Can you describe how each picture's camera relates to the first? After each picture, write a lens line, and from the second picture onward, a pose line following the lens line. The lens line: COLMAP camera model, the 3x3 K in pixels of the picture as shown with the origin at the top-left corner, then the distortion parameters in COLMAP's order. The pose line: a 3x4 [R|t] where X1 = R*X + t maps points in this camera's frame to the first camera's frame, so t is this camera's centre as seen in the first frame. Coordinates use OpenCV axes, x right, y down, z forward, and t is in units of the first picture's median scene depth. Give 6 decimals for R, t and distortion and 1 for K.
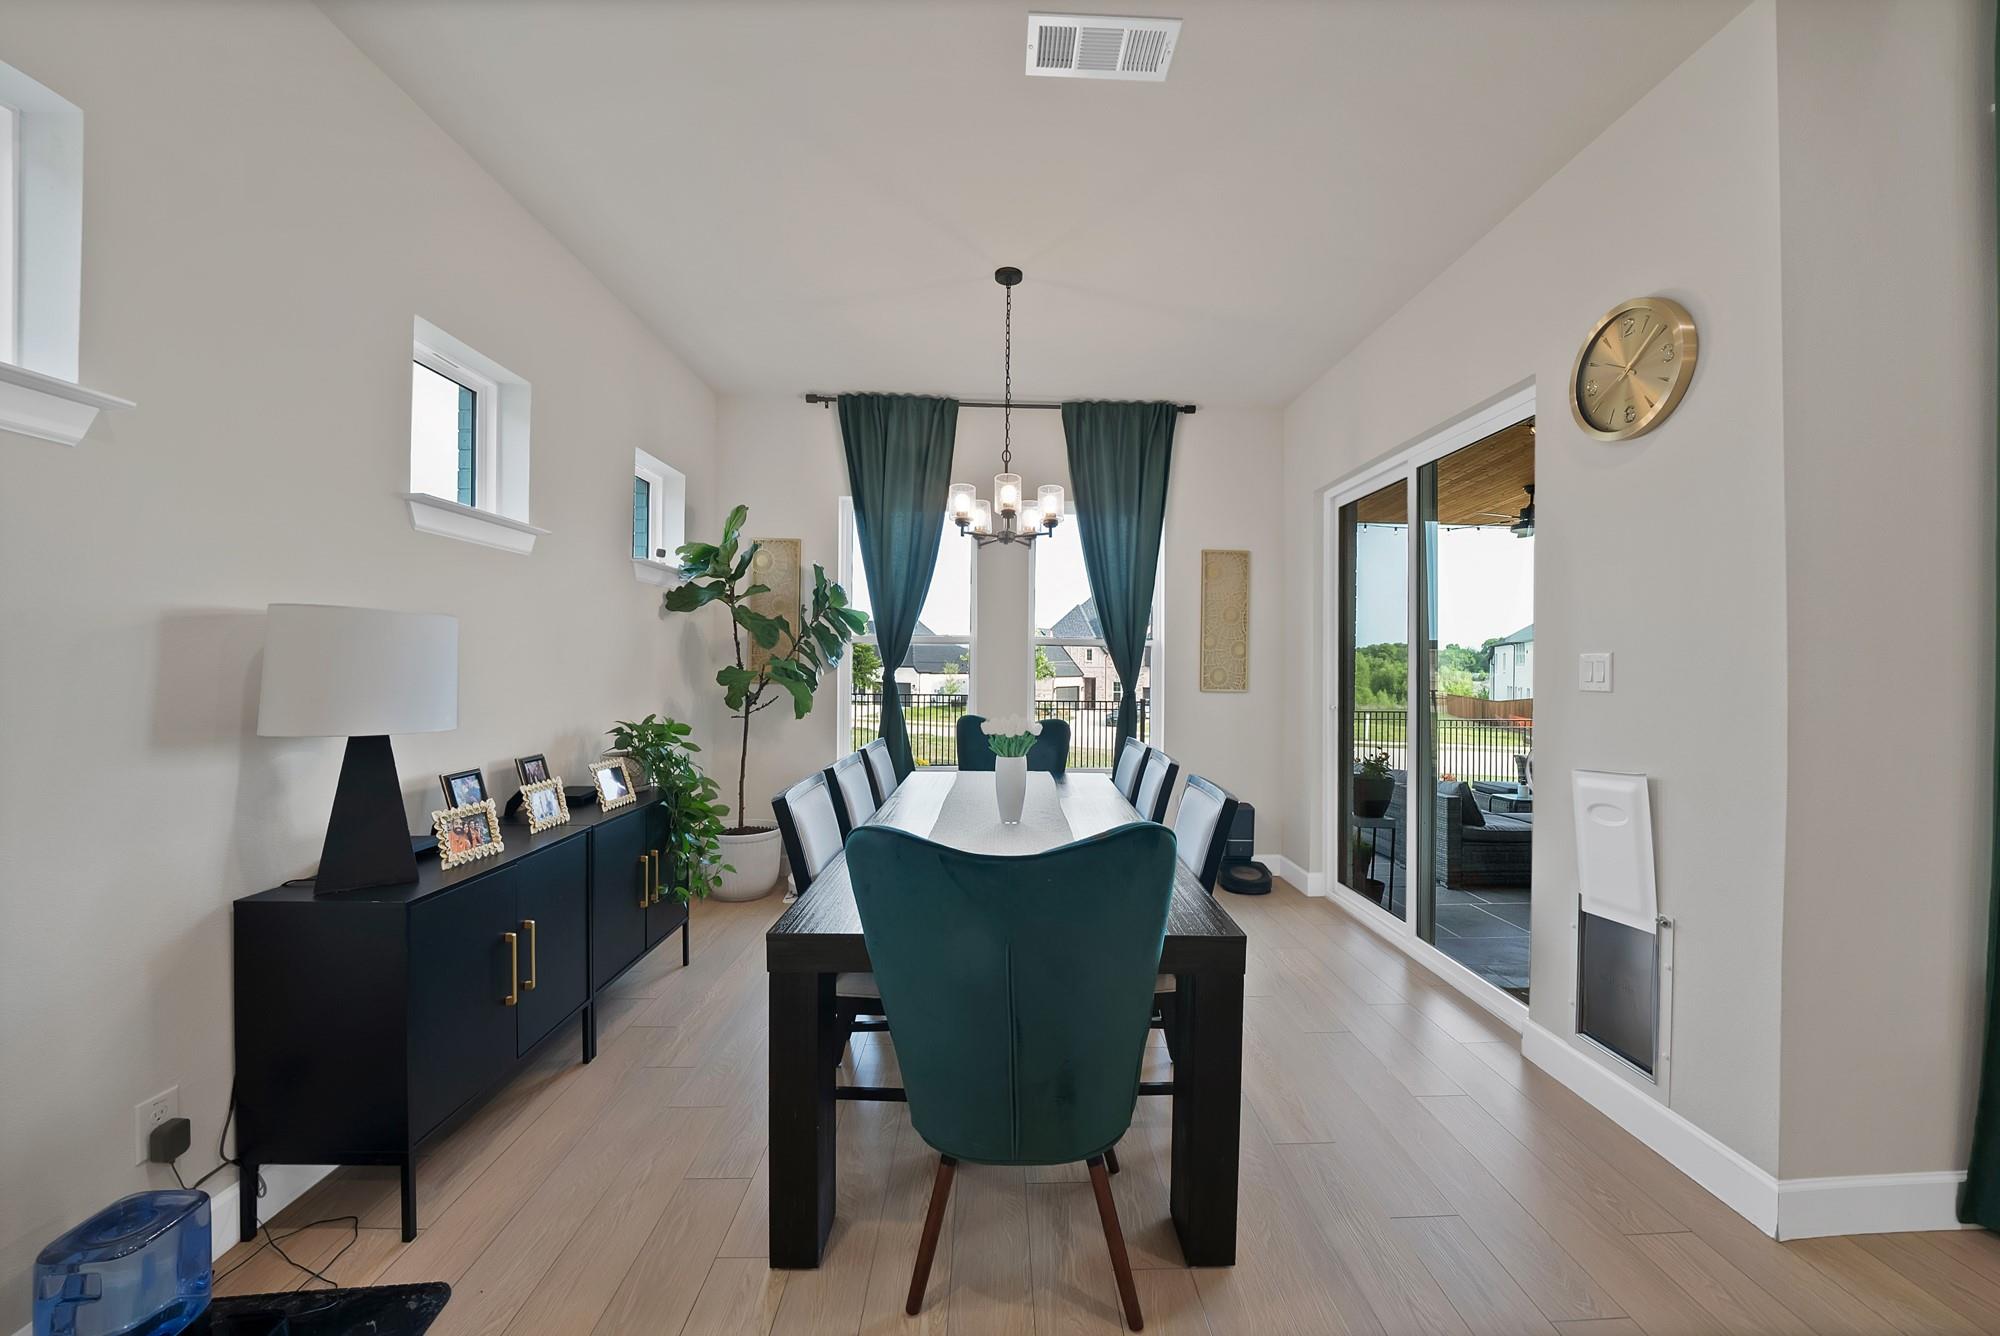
lens RADIAL K [[725.0, 0, 1000.0], [0, 725.0, 668.0], [0, 0, 1]] dist [-0.003143, -0.000076]
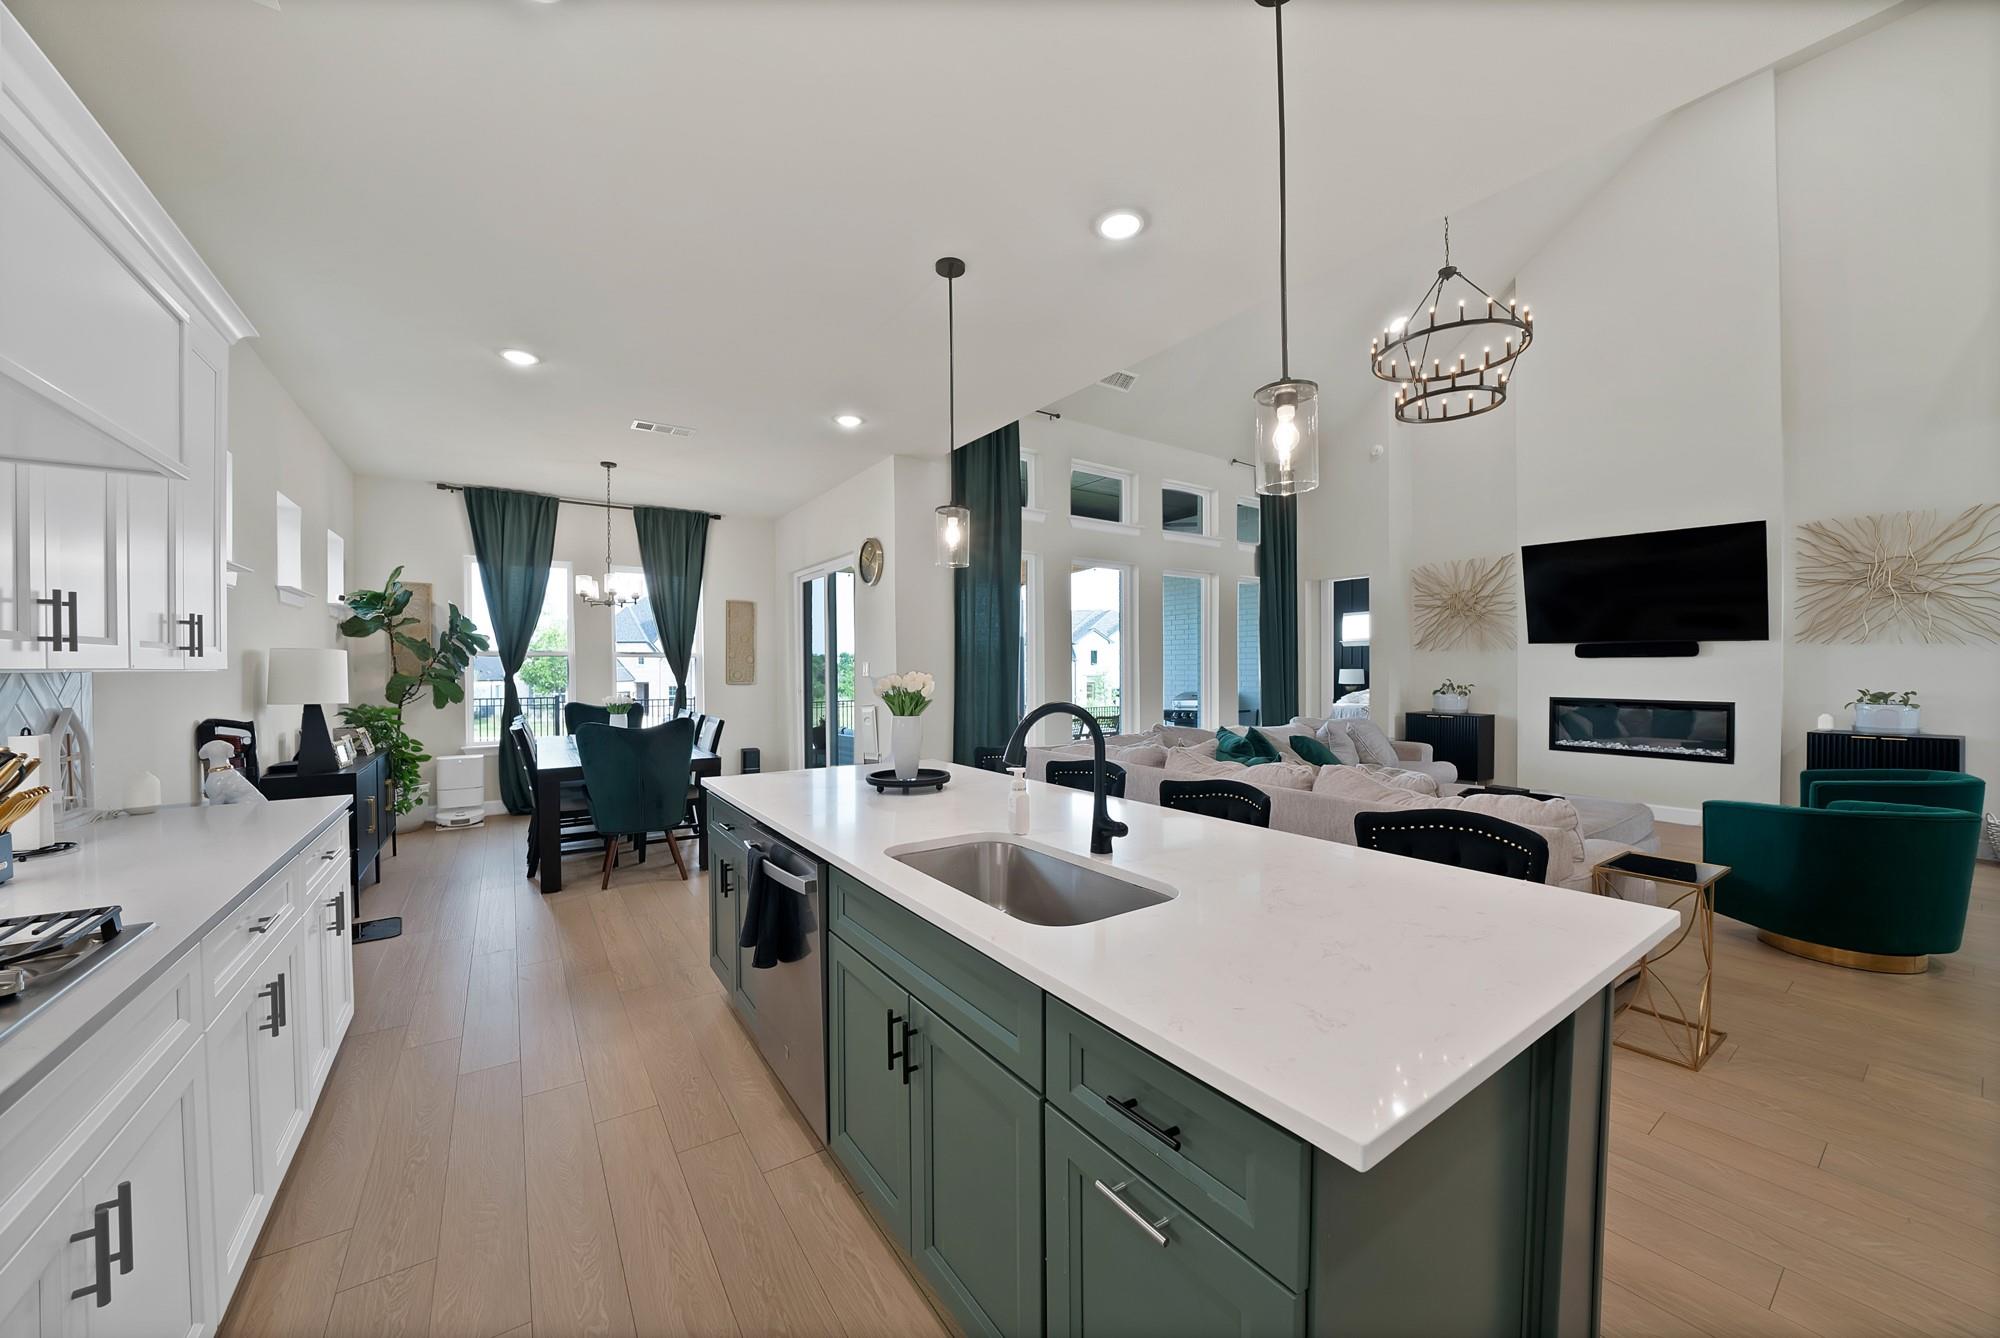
lens RADIAL K [[725.0, 0, 1000.0], [0, 725.0, 669.0], [0, 0, 1]] dist [-0.003143, -0.000076]
pose [[0.830172, -0.013585, 0.557342, -0.143903], [0.015647, 0.999877, 0.001066, 0.005292], [-0.557288, 0.007836, 0.830282, -0.806128]]
